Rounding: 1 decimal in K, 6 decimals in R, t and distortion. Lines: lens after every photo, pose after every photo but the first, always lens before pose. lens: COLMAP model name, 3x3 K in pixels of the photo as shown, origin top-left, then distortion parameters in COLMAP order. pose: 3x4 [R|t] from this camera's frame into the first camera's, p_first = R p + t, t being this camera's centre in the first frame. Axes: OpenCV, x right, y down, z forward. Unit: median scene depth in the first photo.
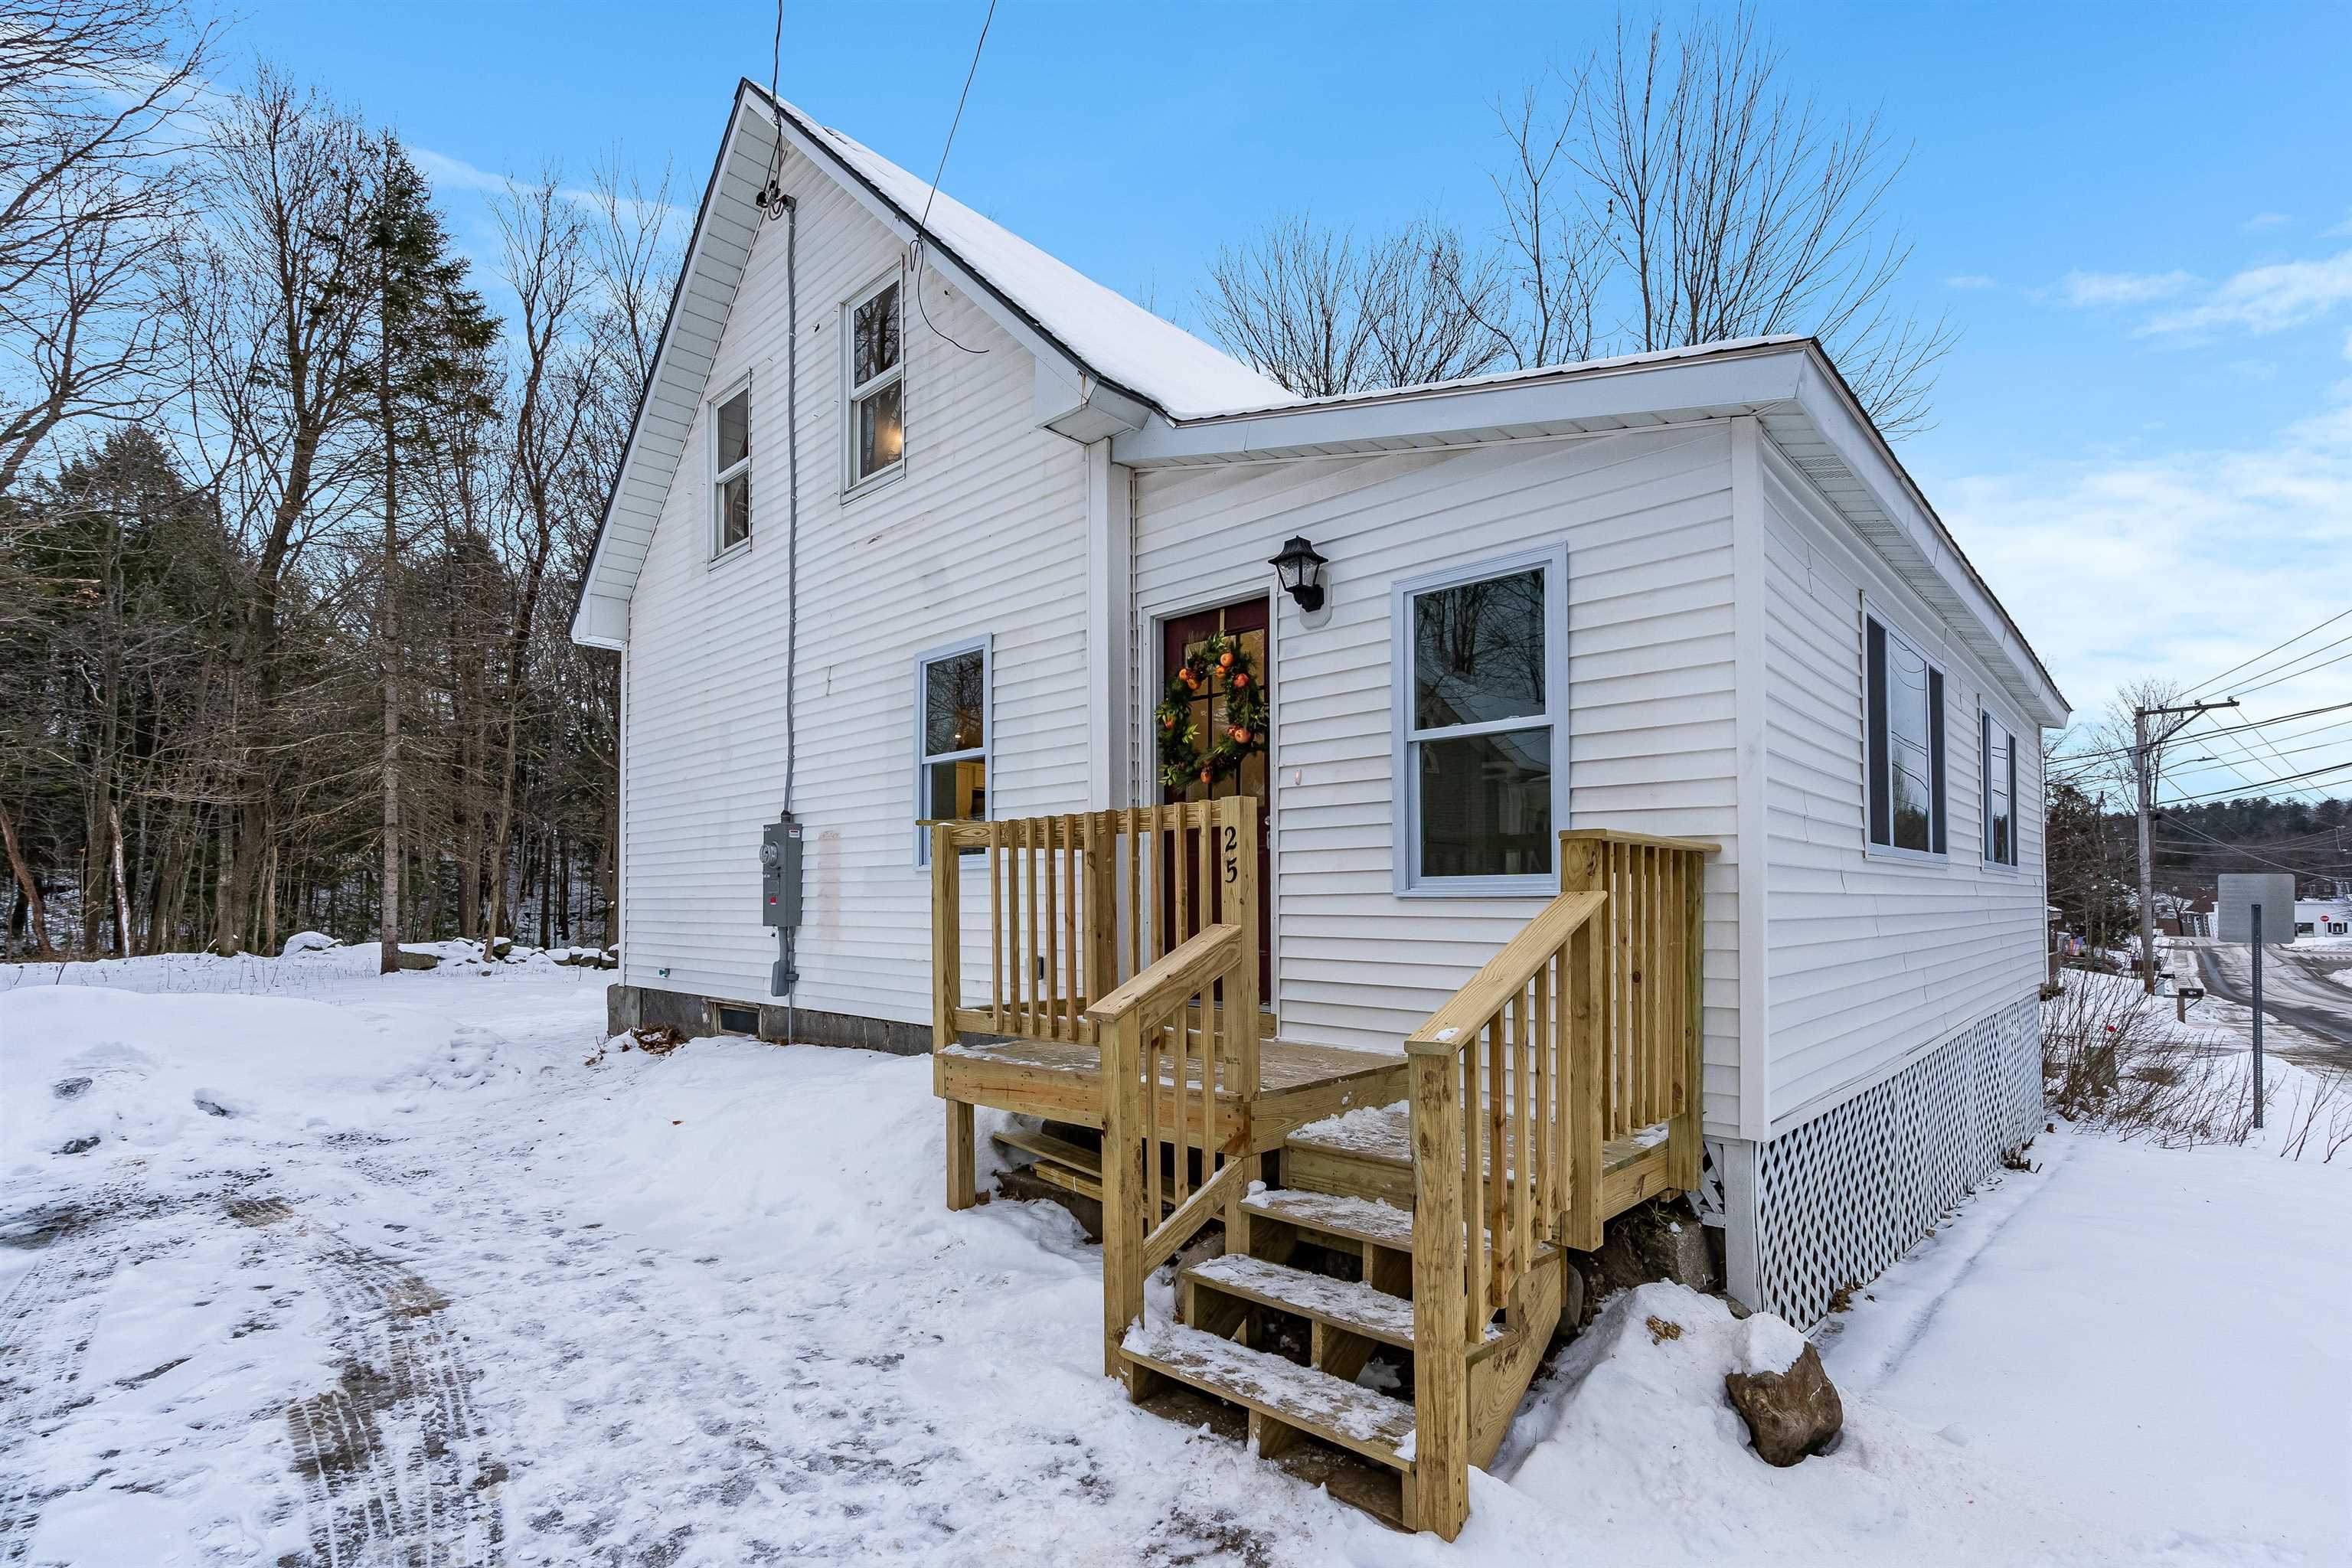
lens RADIAL K [[1137.7, 0, 1205.2], [0, 1137.7, 880.9], [0, 0, 1]] dist [0.010643, -0.001275]
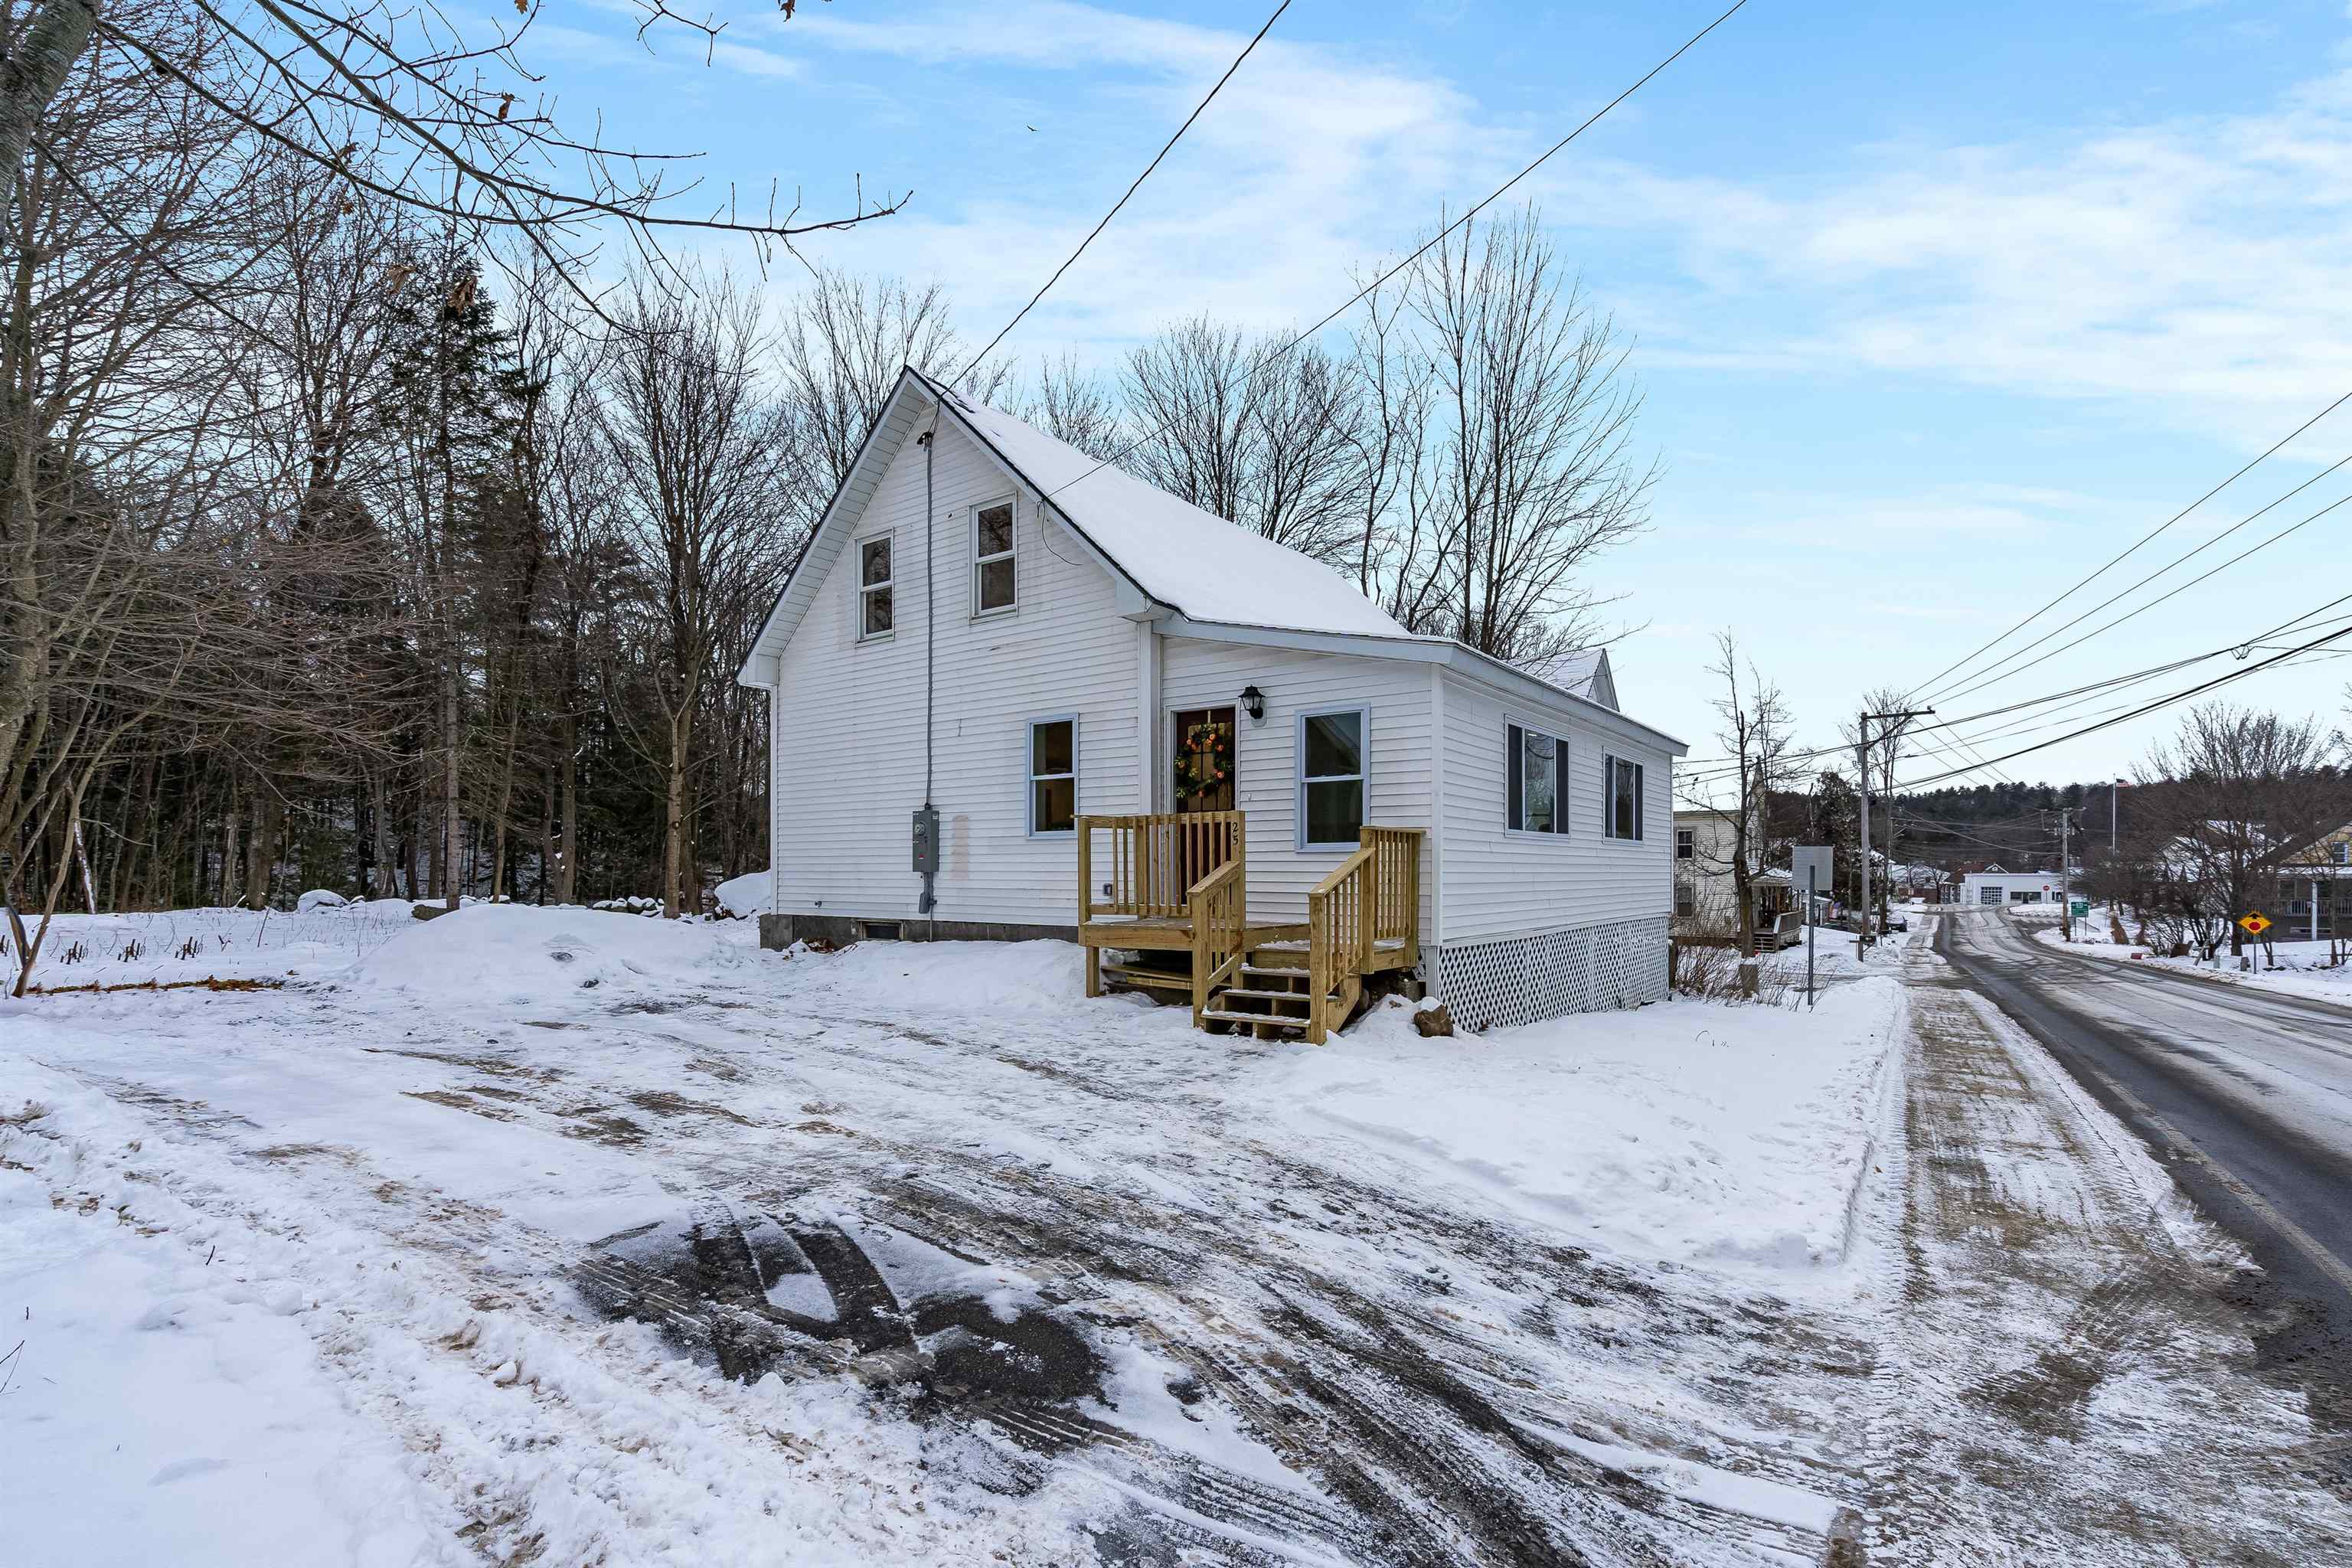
lens RADIAL K [[1137.7, 0, 1176.4], [0, 1137.7, 891.1], [0, 0, 1]] dist [0.010643, -0.001275]
pose [[0.995392, 0.001861, 0.095869, -0.202870], [-0.005153, 0.999405, 0.034105, 0.011037], [-0.095749, -0.034442, 0.994809, -0.870926]]
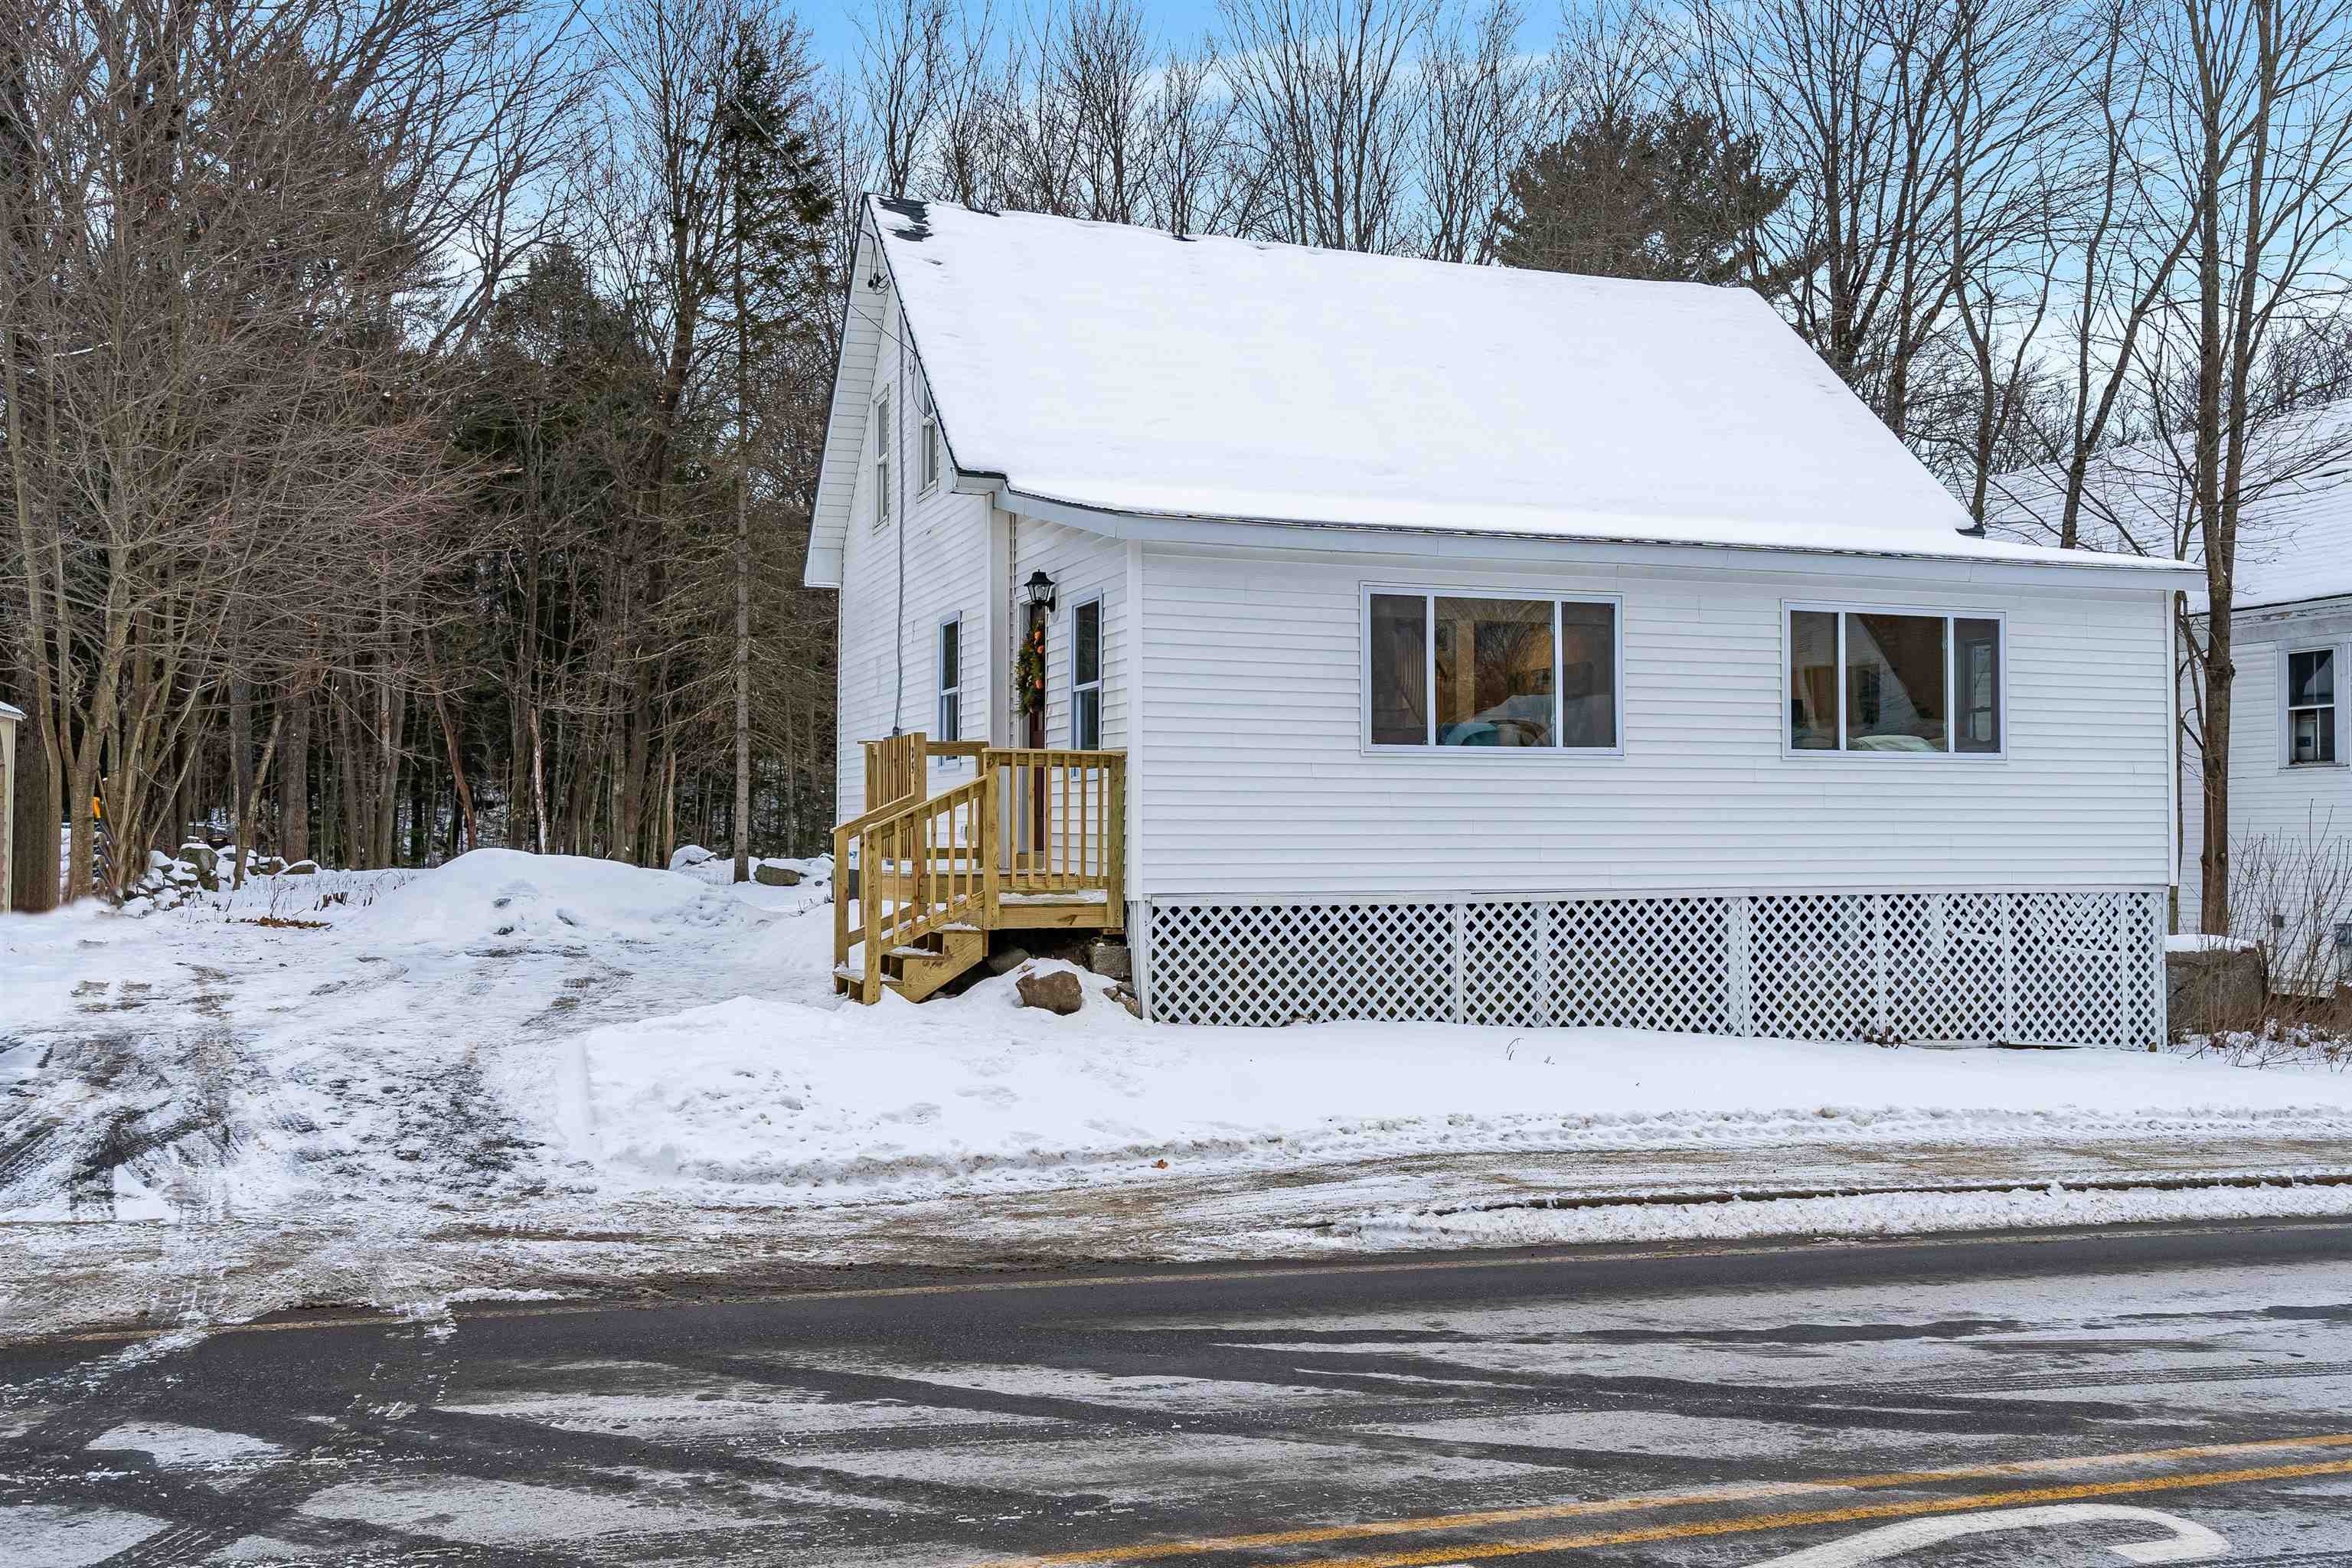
lens RADIAL K [[2076.6, 0, 1176.1], [0, 2076.6, 788.1], [0, 0, 1]] dist [-0.000344, 0.005548]
pose [[0.894441, -0.004190, -0.447166, 1.259762], [0.002896, 0.999989, -0.003576, 0.025768], [0.447177, 0.001904, 0.894444, -1.281319]]
